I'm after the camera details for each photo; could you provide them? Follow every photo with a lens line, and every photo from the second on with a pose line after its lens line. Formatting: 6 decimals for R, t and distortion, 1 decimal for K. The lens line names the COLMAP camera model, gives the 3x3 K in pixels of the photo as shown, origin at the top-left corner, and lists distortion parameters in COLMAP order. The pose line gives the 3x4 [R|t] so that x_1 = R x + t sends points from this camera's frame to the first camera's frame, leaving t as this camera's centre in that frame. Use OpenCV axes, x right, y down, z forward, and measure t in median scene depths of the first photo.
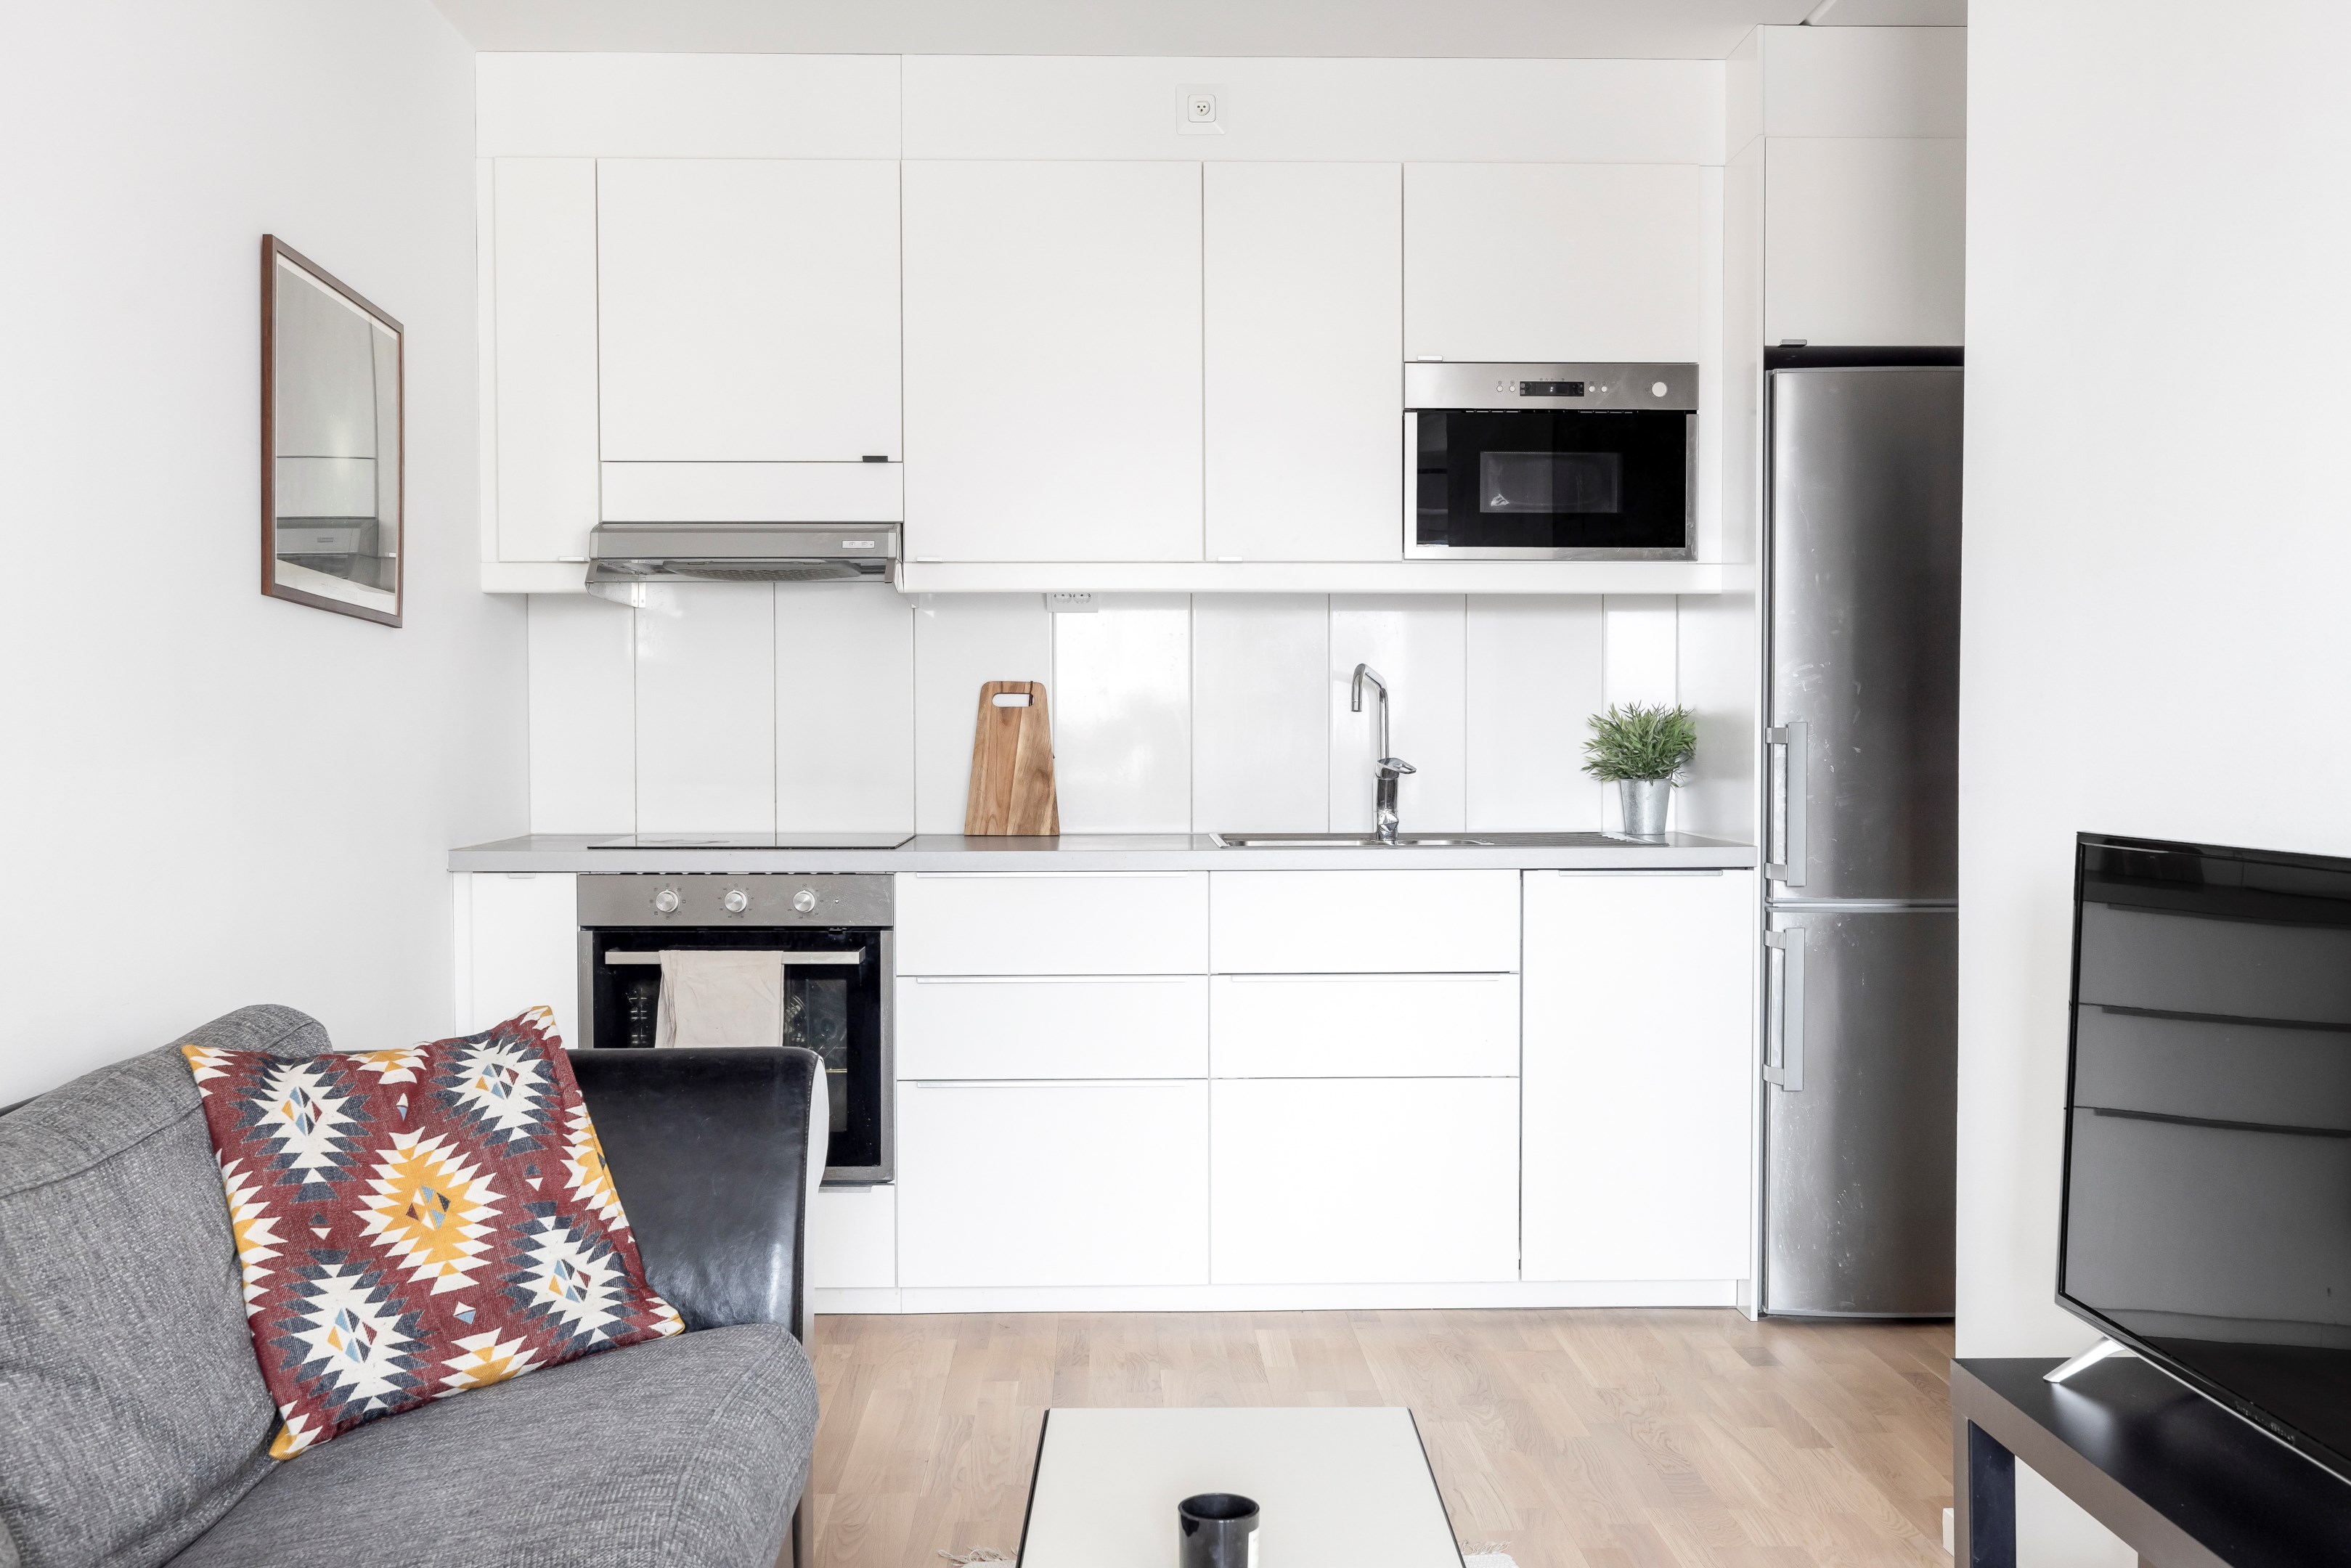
lens RADIAL K [[2370.6, 0, 1175.5], [0, 2370.6, 784.0], [0, 0, 1]] dist [-0.000037, -0.000082]
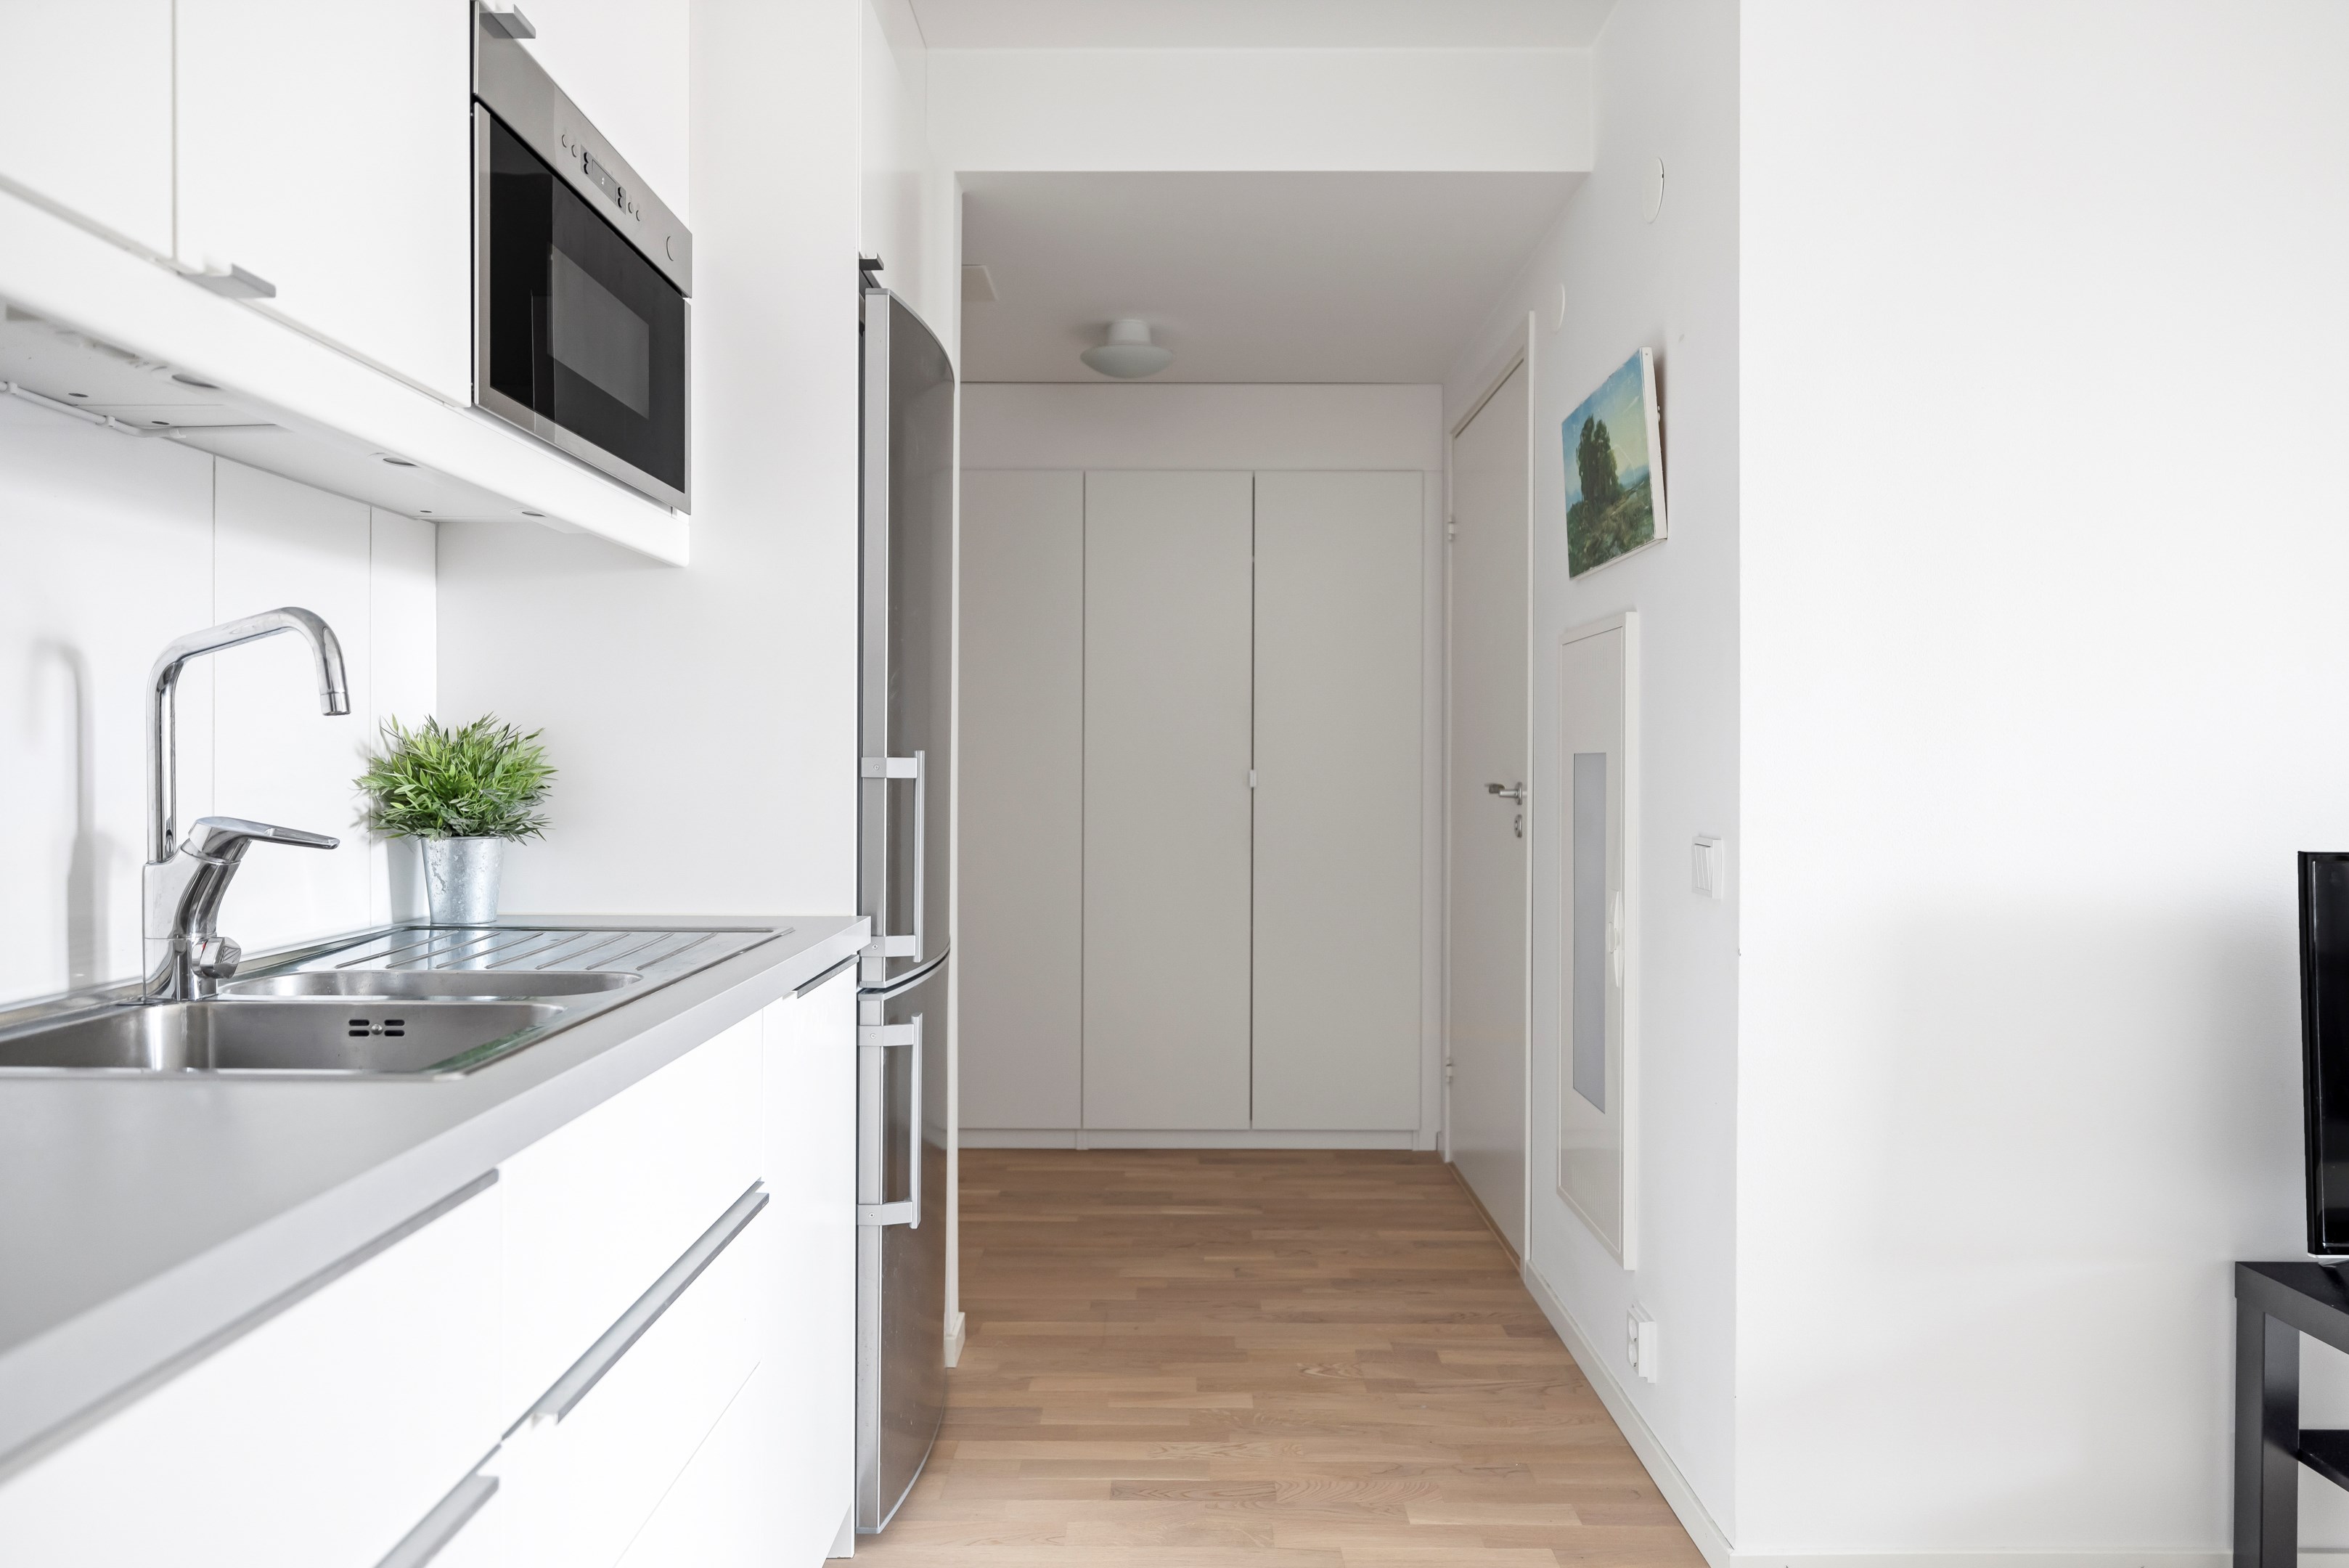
lens RADIAL K [[1370.1, 0, 1172.6], [0, 1370.1, 768.9], [0, 0, 1]] dist [0.000001, 0.000391]
pose [[0.036421, -0.005097, 0.999324, -0.163600], [0.020667, 0.999777, 0.004346, -0.018063], [-0.999123, 0.020495, 0.036518, 0.789878]]
